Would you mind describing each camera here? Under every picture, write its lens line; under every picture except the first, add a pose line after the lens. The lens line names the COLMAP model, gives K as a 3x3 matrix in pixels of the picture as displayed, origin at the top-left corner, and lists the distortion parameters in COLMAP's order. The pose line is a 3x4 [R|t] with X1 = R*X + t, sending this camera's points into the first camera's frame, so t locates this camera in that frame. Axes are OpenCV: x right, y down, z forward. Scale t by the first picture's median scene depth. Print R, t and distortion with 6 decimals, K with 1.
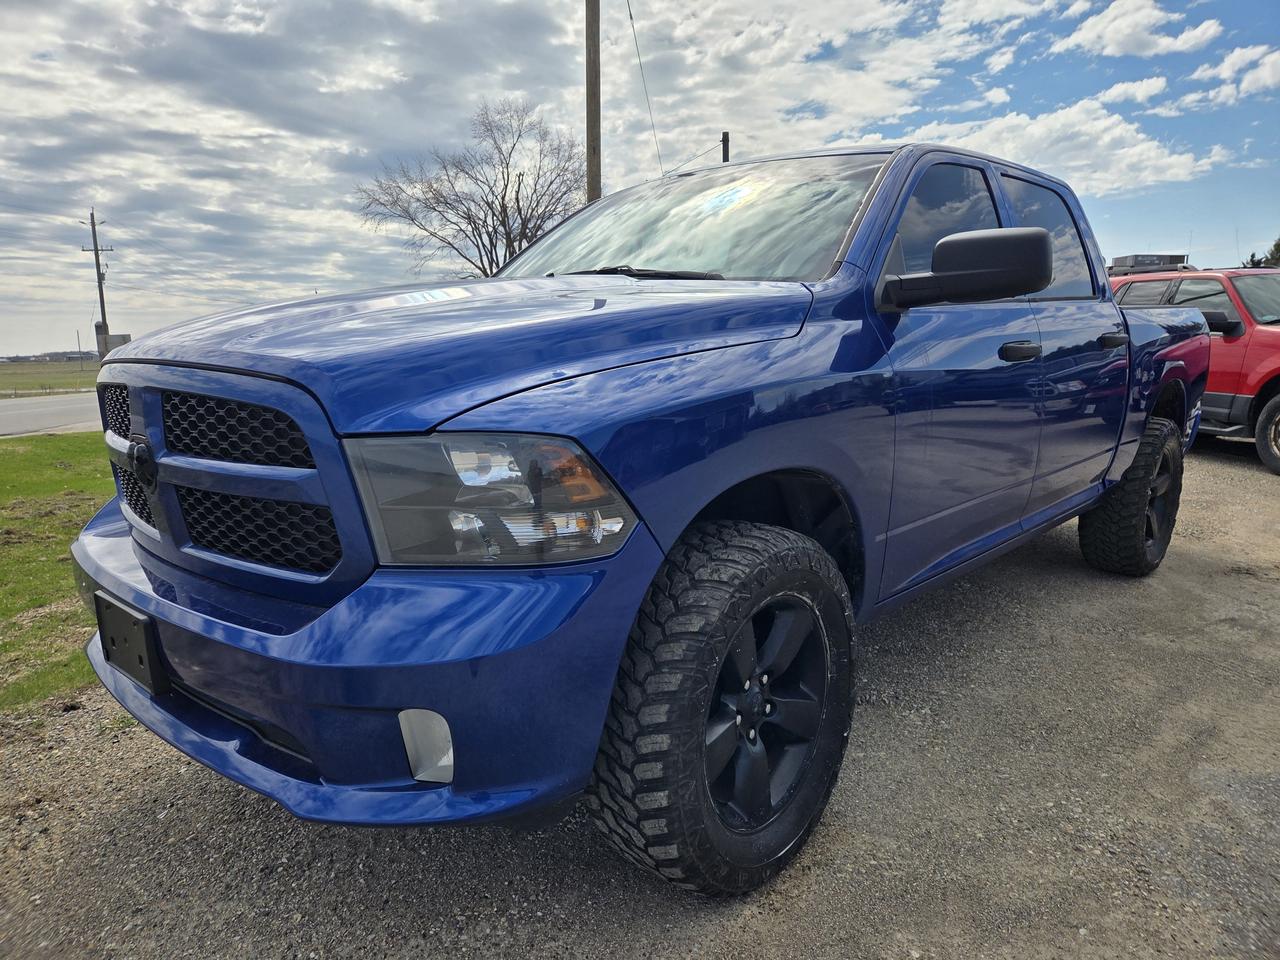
lens RADIAL K [[857.1, 0, 649.6], [0, 857.1, 520.5], [0, 0, 1]] dist [0.068369, -0.048223]
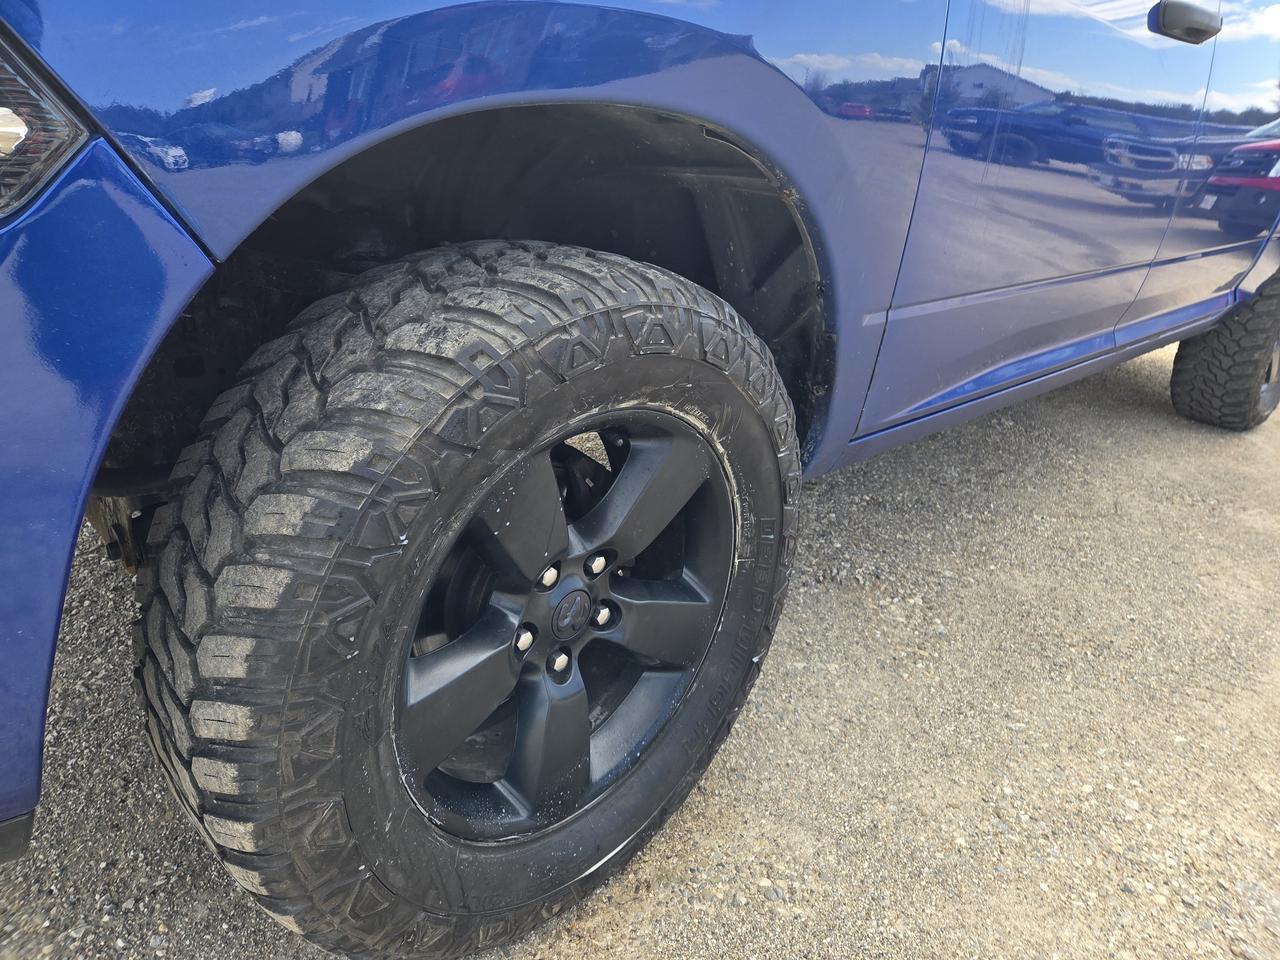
lens RADIAL K [[831.1, 0, 633.0], [0, 831.1, 521.8], [0, 0, 1]] dist [0.075763, -0.060154]
pose [[0.994047, 0.097997, -0.047618, 0.154707], [-0.084814, 0.970335, 0.226401, 0.036521], [0.068392, -0.221014, 0.972870, 0.447103]]
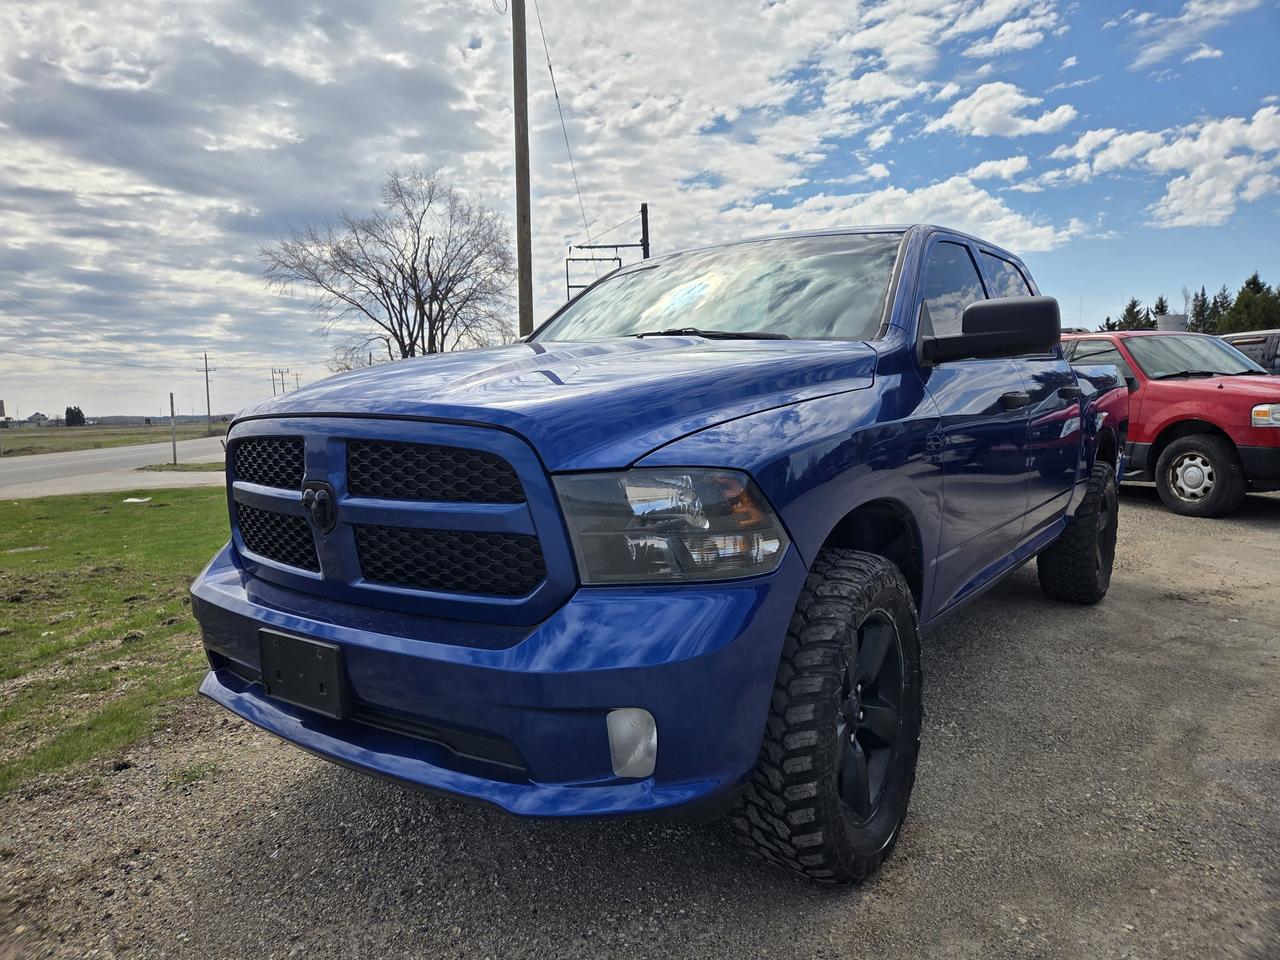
lens RADIAL K [[859.5, 0, 652.7], [0, 859.5, 536.2], [0, 0, 1]] dist [0.090153, -0.074114]
pose [[0.993581, -0.027257, 0.109795, -0.218384], [0.032822, 0.998250, -0.049199, 0.029735], [-0.108261, 0.052487, 0.992736, -0.084812]]
